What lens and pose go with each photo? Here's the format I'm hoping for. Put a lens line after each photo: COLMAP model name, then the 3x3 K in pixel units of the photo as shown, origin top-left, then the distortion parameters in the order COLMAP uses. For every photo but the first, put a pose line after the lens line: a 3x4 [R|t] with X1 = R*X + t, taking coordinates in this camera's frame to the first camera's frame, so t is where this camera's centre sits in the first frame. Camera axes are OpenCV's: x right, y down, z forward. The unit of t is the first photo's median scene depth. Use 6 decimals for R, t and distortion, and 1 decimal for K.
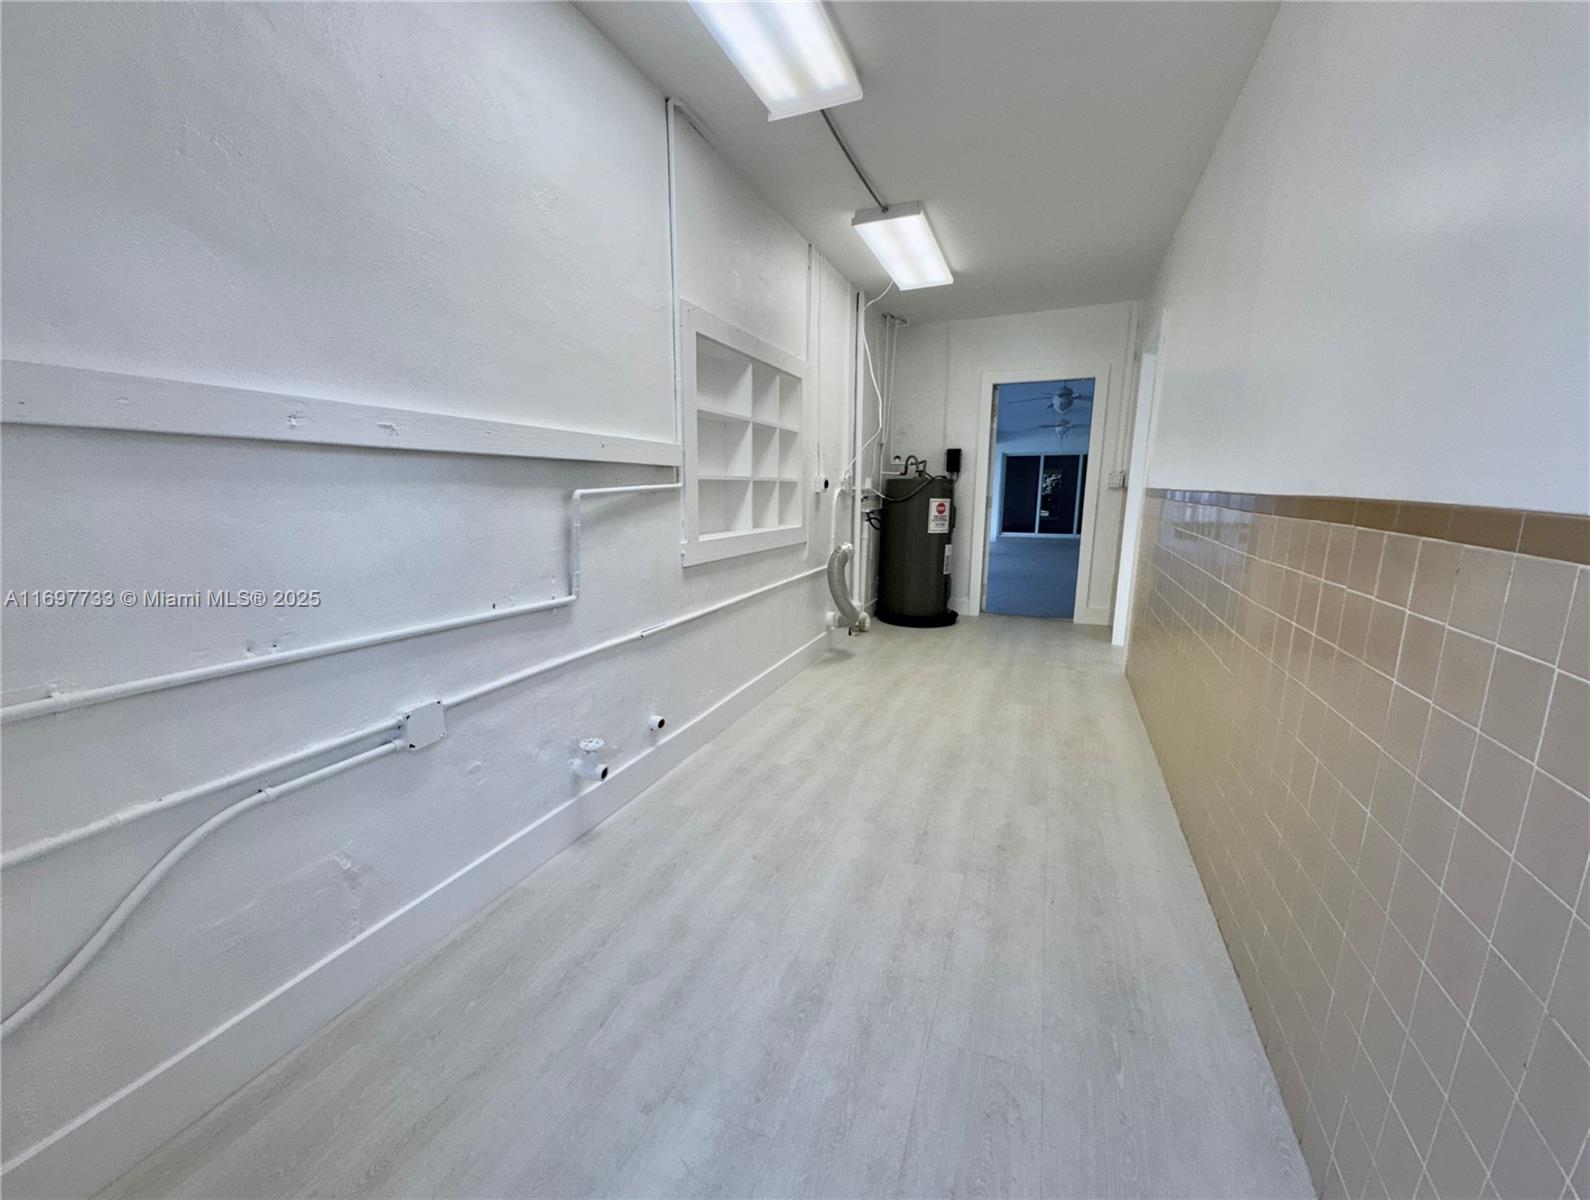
lens RADIAL K [[634.2, 0, 795.0], [0, 634.2, 600.0], [0, 0, 1]] dist [0.000066, 0.000319]
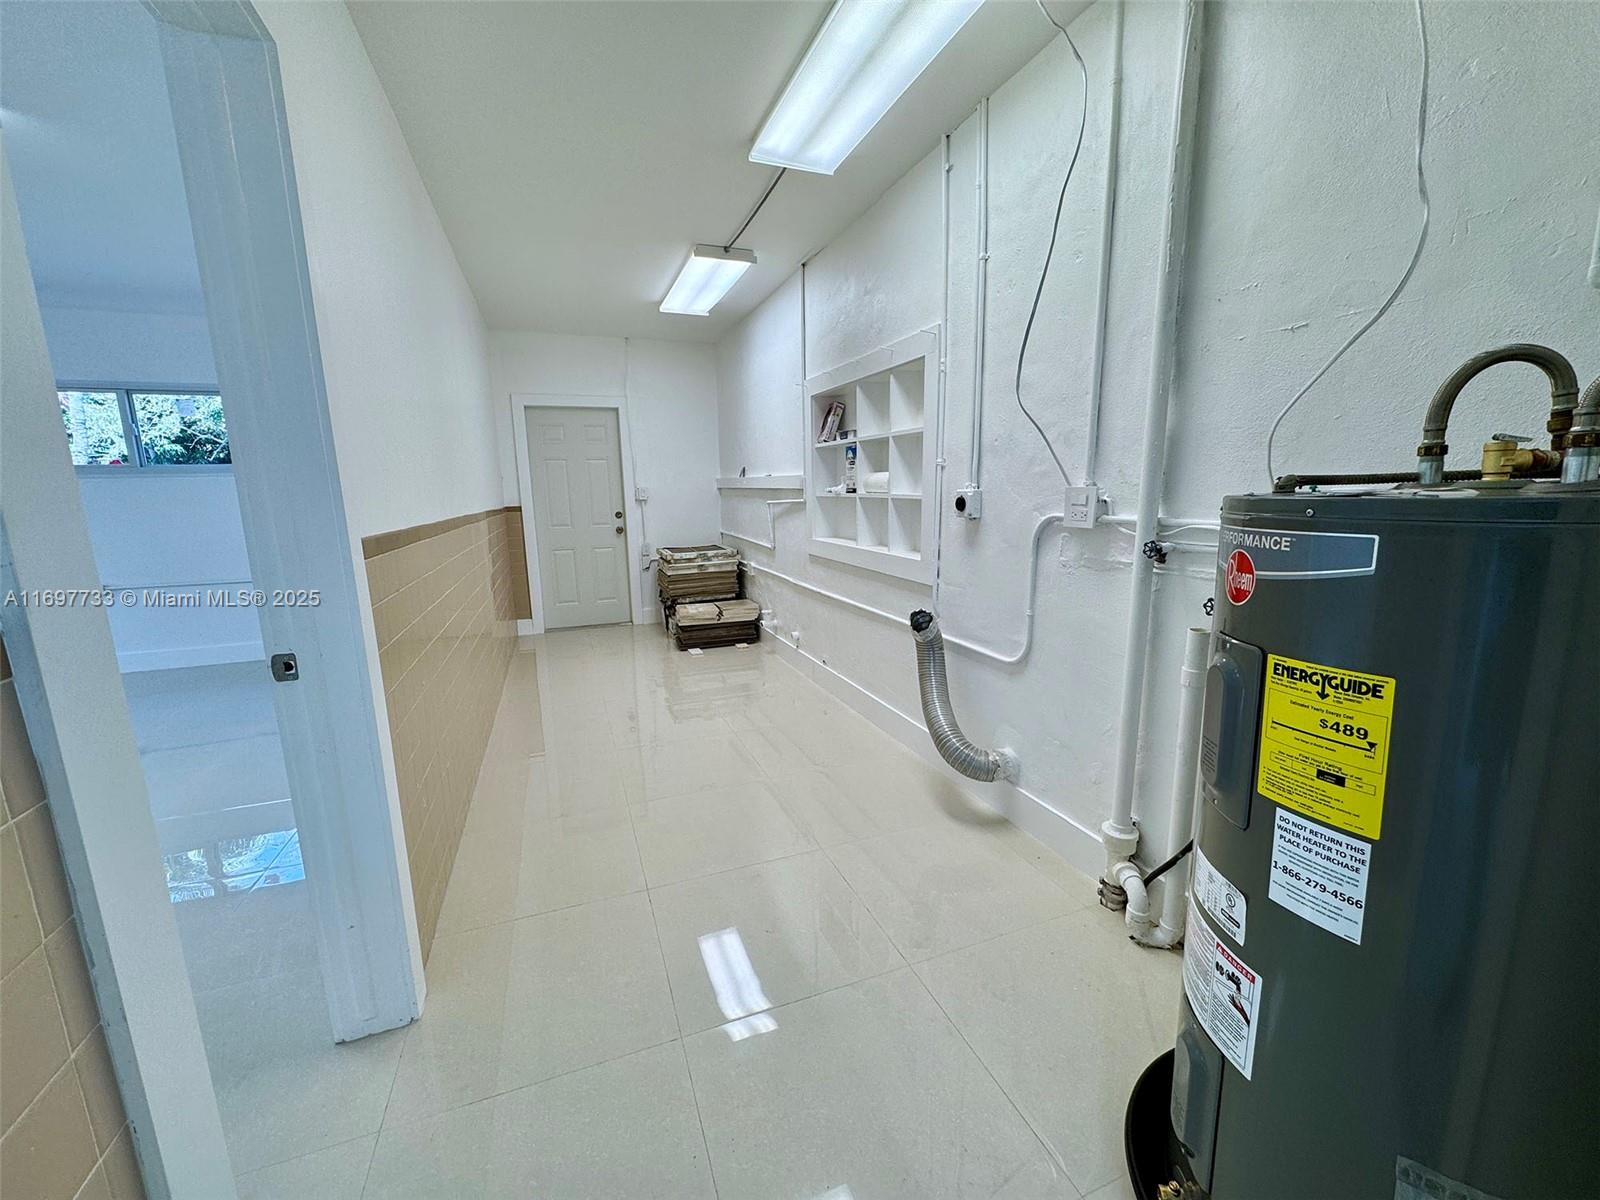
lens RADIAL K [[638.2, 0, 800.0], [0, 638.2, 600.0], [0, 0, 1]] dist [0.000066, 0.000319]
pose [[-0.724898, 0.108196, -0.680307, 0.874698], [-0.130996, 0.947915, 0.290338, -0.380366], [0.676287, 0.299583, -0.672968, 2.009304]]
